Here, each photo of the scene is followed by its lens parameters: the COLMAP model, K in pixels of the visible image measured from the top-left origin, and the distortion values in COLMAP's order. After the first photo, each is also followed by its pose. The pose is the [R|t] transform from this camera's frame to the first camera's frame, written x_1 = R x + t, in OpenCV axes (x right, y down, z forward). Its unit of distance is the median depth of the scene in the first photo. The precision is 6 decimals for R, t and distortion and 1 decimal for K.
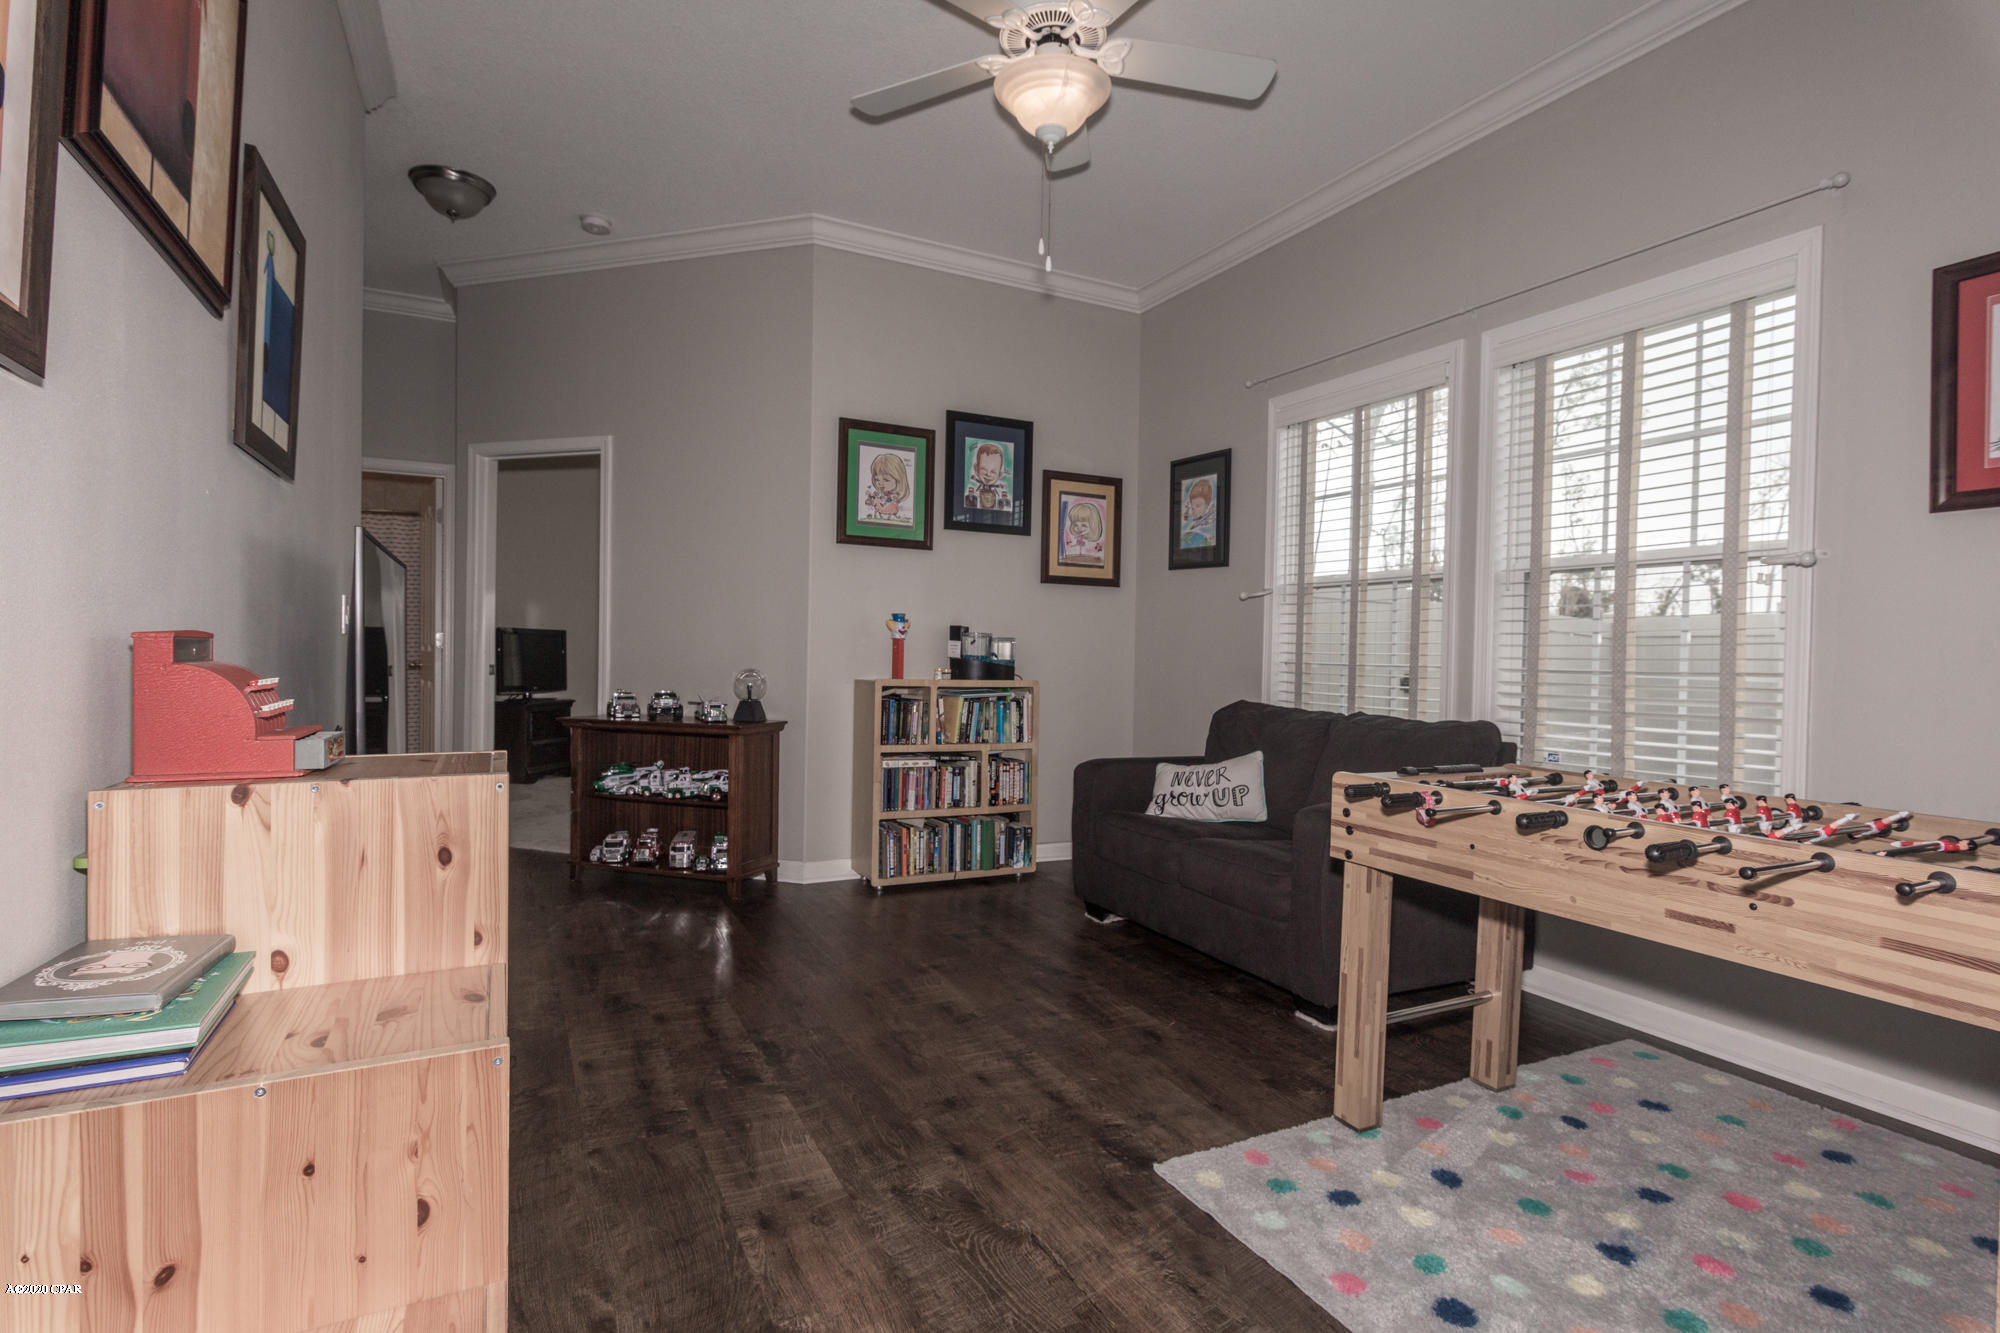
lens RADIAL K [[960.6, 0, 994.8], [0, 960.6, 665.8], [0, 0, 1]] dist [0.002841, -0.000516]
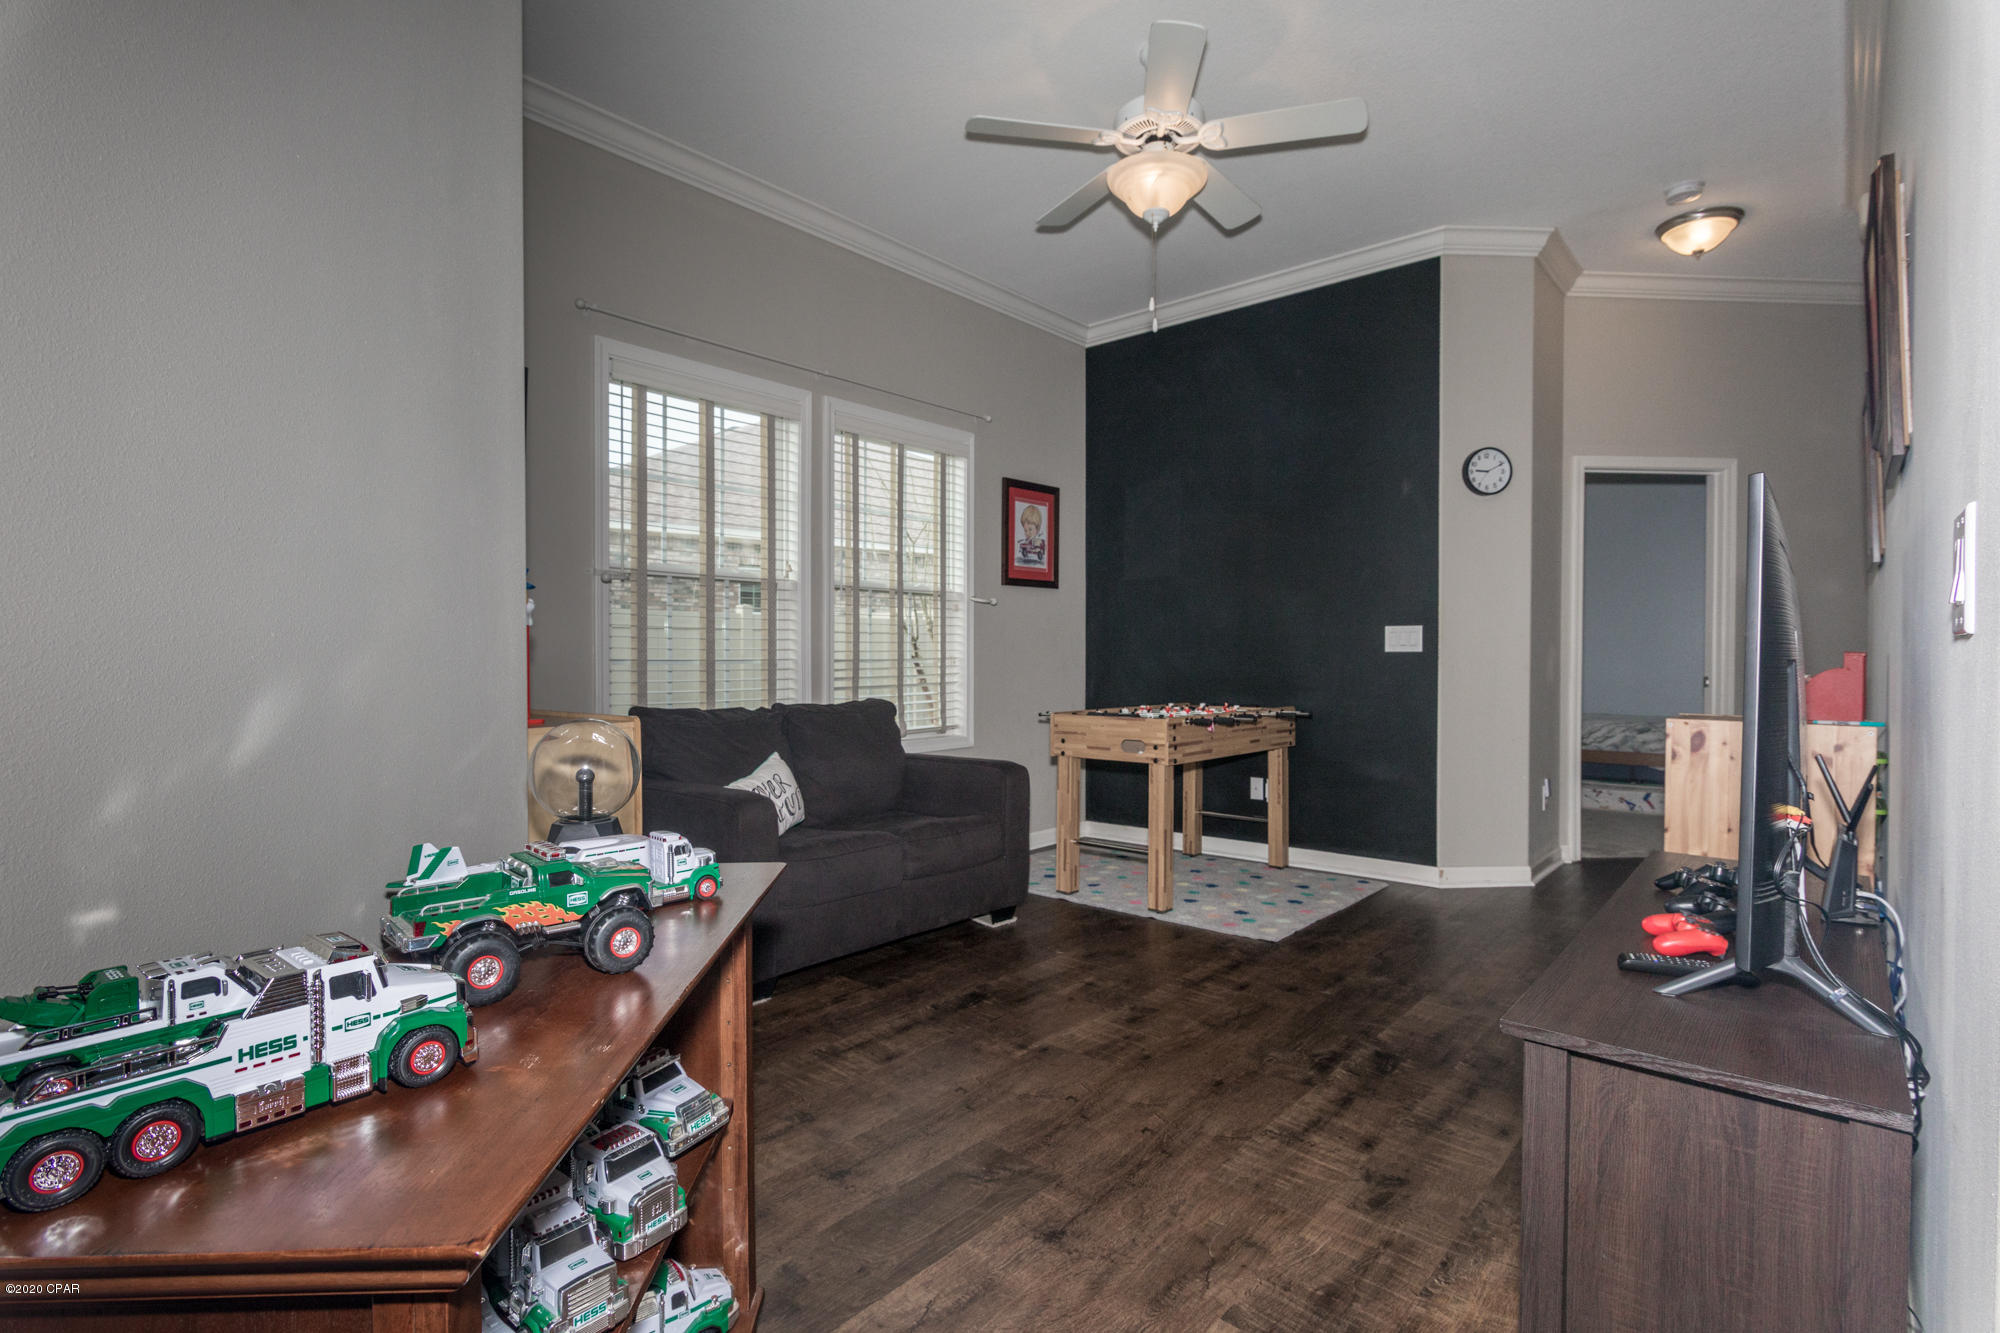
lens RADIAL K [[960.6, 0, 994.8], [0, 960.6, 665.8], [0, 0, 1]] dist [0.002841, -0.000516]
pose [[-0.365528, -0.028791, 0.930355, -0.904456], [0.009256, 0.999360, 0.034563, -0.037299], [-0.930754, 0.021245, -0.365027, 1.492819]]
